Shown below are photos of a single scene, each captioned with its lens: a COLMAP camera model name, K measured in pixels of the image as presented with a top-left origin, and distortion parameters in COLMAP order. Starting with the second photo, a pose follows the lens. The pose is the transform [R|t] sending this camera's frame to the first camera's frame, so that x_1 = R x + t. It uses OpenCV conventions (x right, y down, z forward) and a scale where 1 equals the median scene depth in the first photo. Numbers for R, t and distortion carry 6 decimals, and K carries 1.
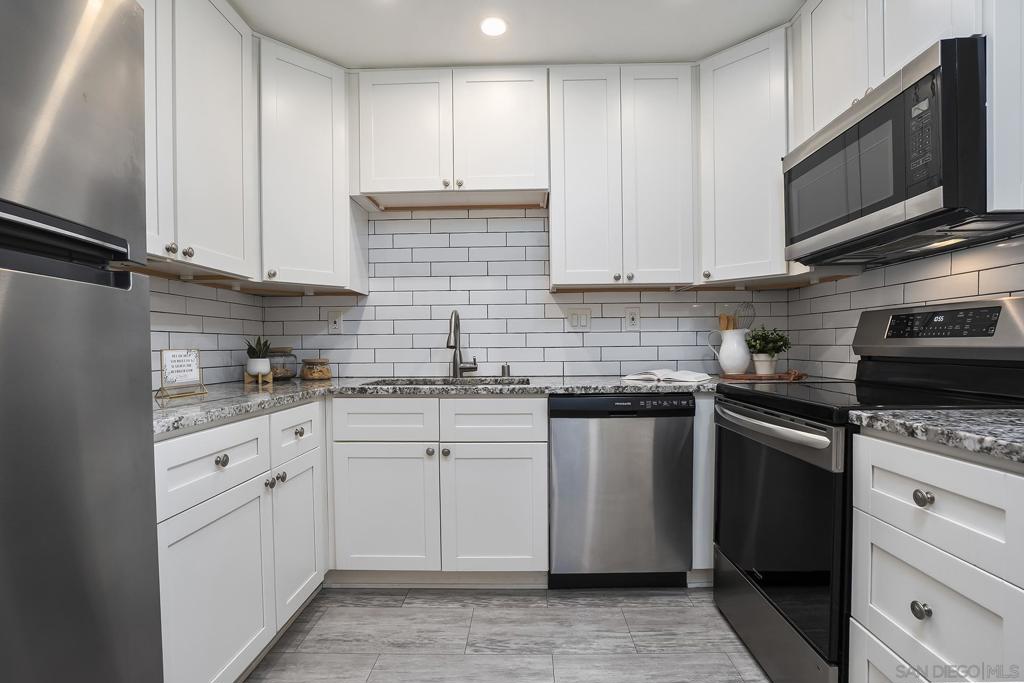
lens RADIAL K [[488.3, 0, 526.0], [0, 488.3, 364.7], [0, 0, 1]] dist [-0.034145, 0.001107]
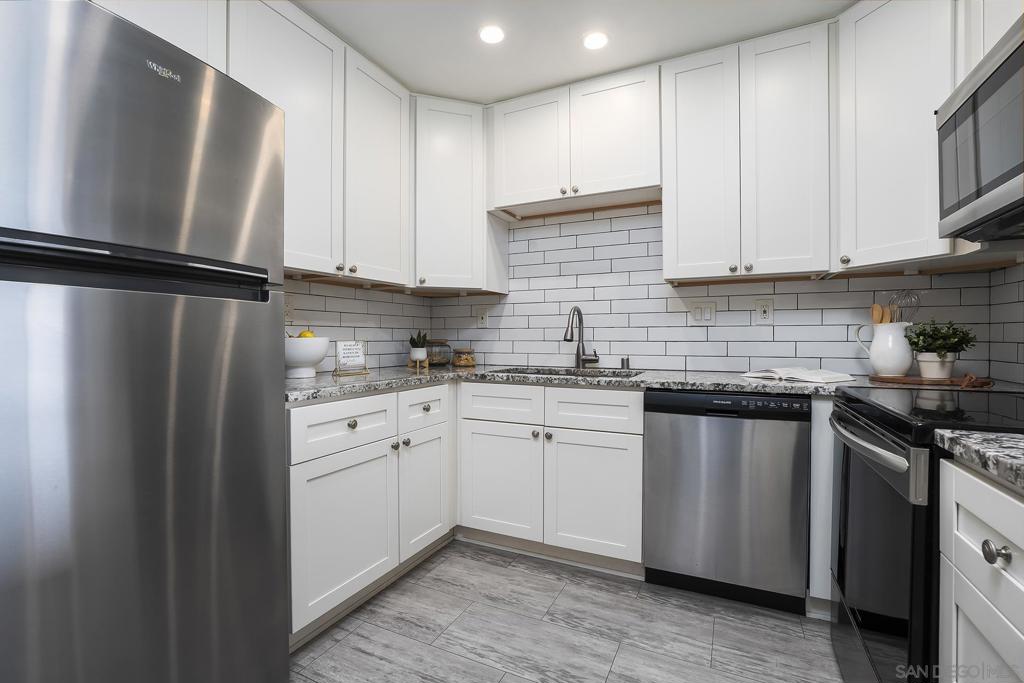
lens RADIAL K [[466.2, 0, 511.1], [0, 466.2, 348.4], [0, 0, 1]] dist [-0.039001, 0.019182]
pose [[0.903142, 0.017529, -0.428983, 0.197040], [-0.023043, 0.999705, -0.007663, -0.008163], [0.428723, 0.016806, 0.903280, 0.007581]]
